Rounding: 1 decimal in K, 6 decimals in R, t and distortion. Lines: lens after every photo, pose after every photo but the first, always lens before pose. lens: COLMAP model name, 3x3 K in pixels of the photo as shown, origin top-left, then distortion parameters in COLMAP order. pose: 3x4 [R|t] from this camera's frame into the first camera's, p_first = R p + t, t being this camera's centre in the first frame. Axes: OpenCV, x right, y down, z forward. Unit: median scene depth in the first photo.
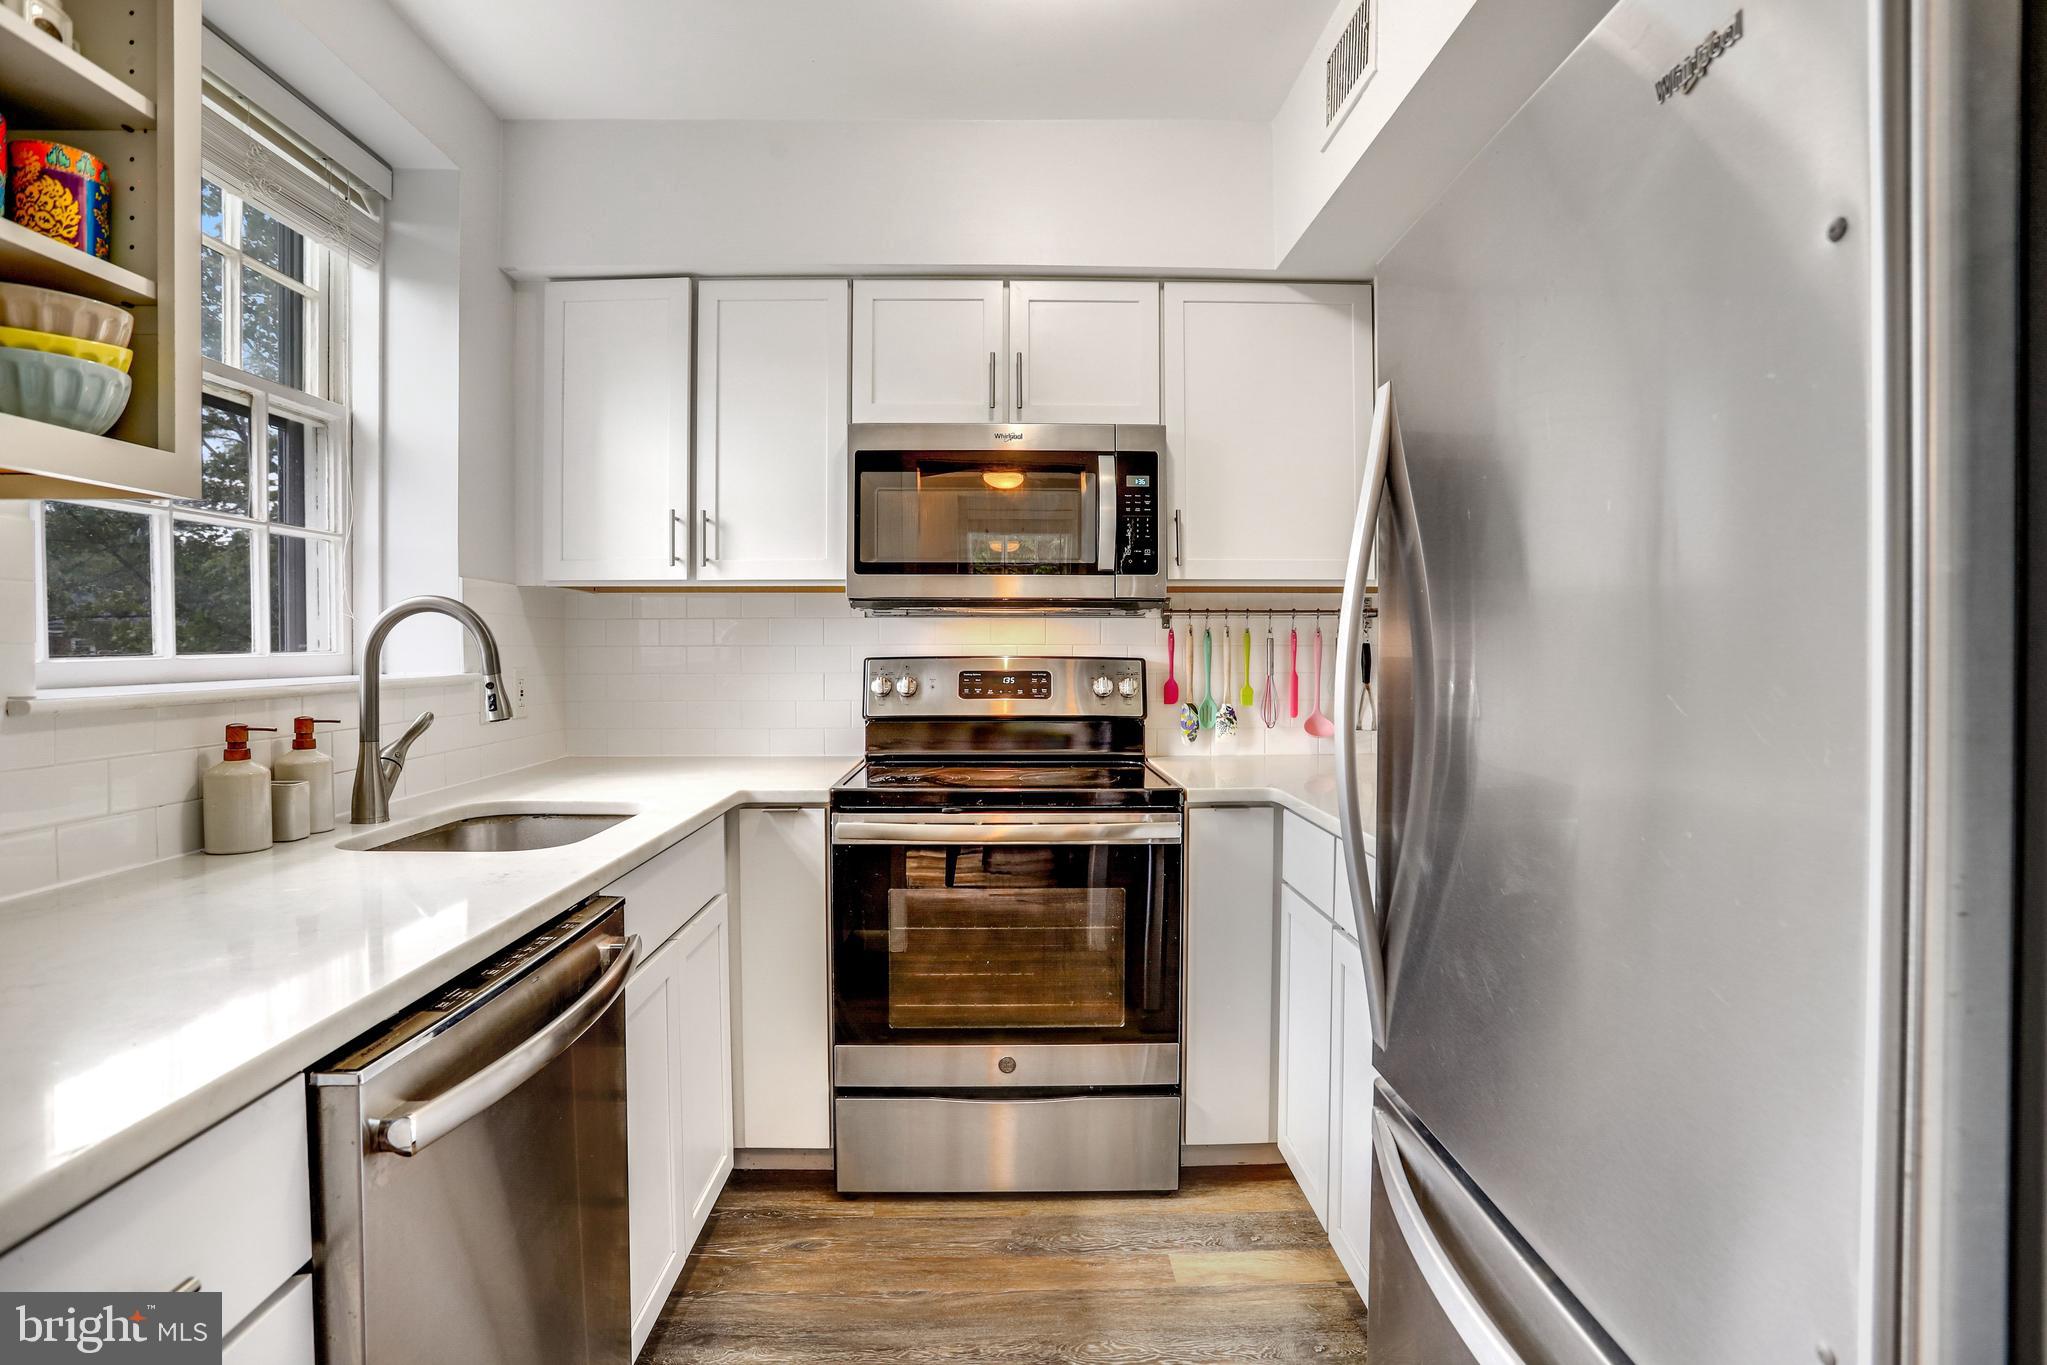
lens RADIAL K [[1011.9, 0, 1042.9], [0, 1011.9, 677.3], [0, 0, 1]] dist [-0.053466, 0.013144]
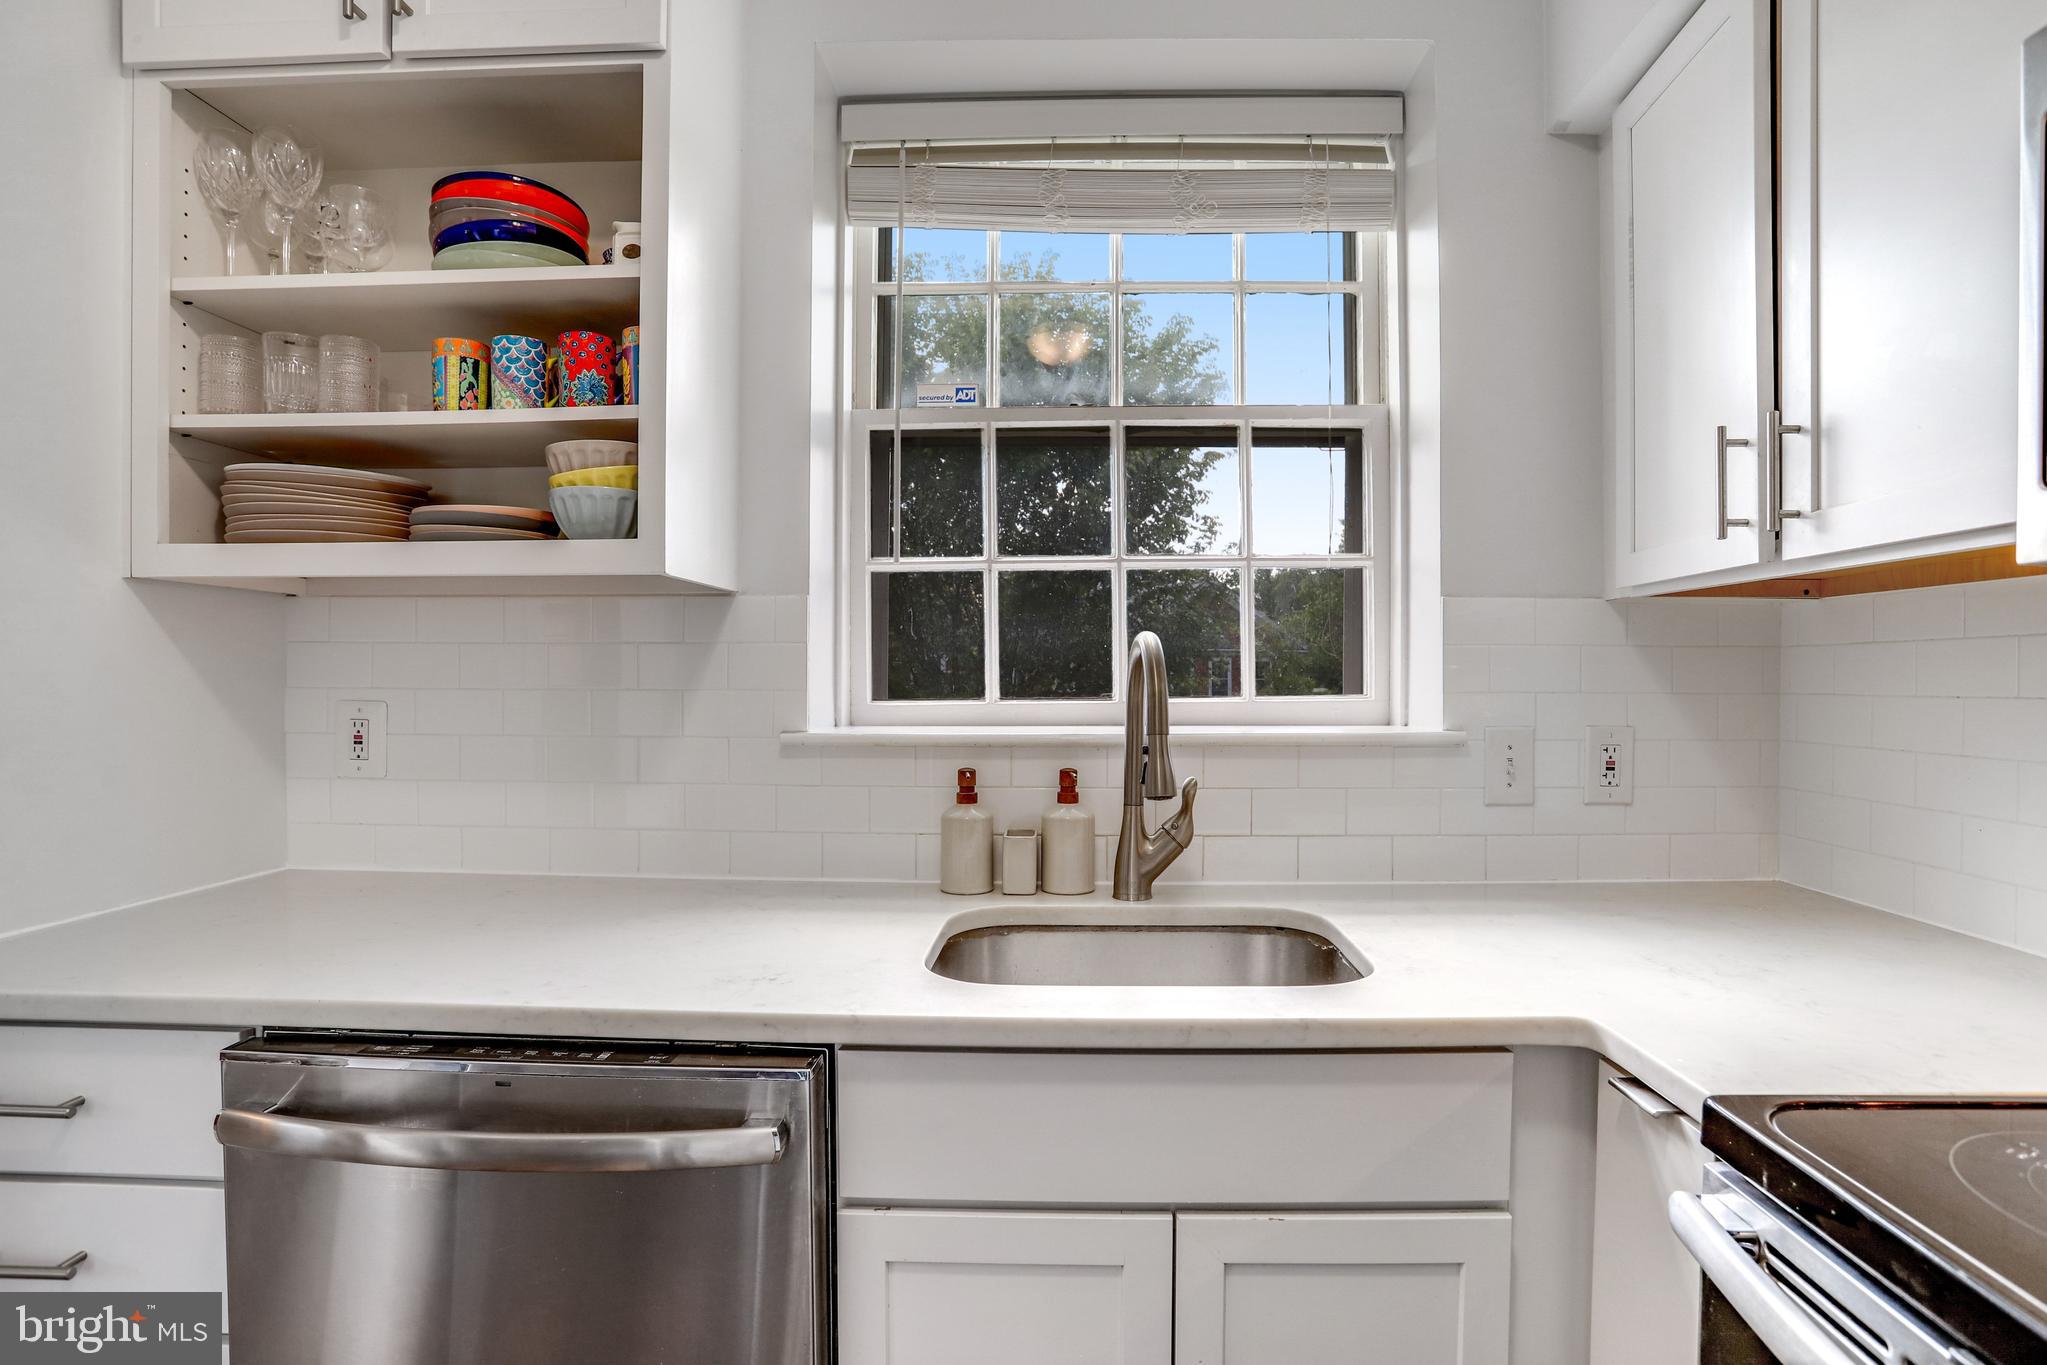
lens RADIAL K [[1011.9, 0, 1042.9], [0, 1011.9, 677.3], [0, 0, 1]] dist [-0.053466, 0.013144]
pose [[-0.067660, 0.004730, -0.997697, 0.176120], [-0.028883, 0.999560, 0.006698, -0.042566], [0.997290, 0.029269, -0.067494, 0.844571]]
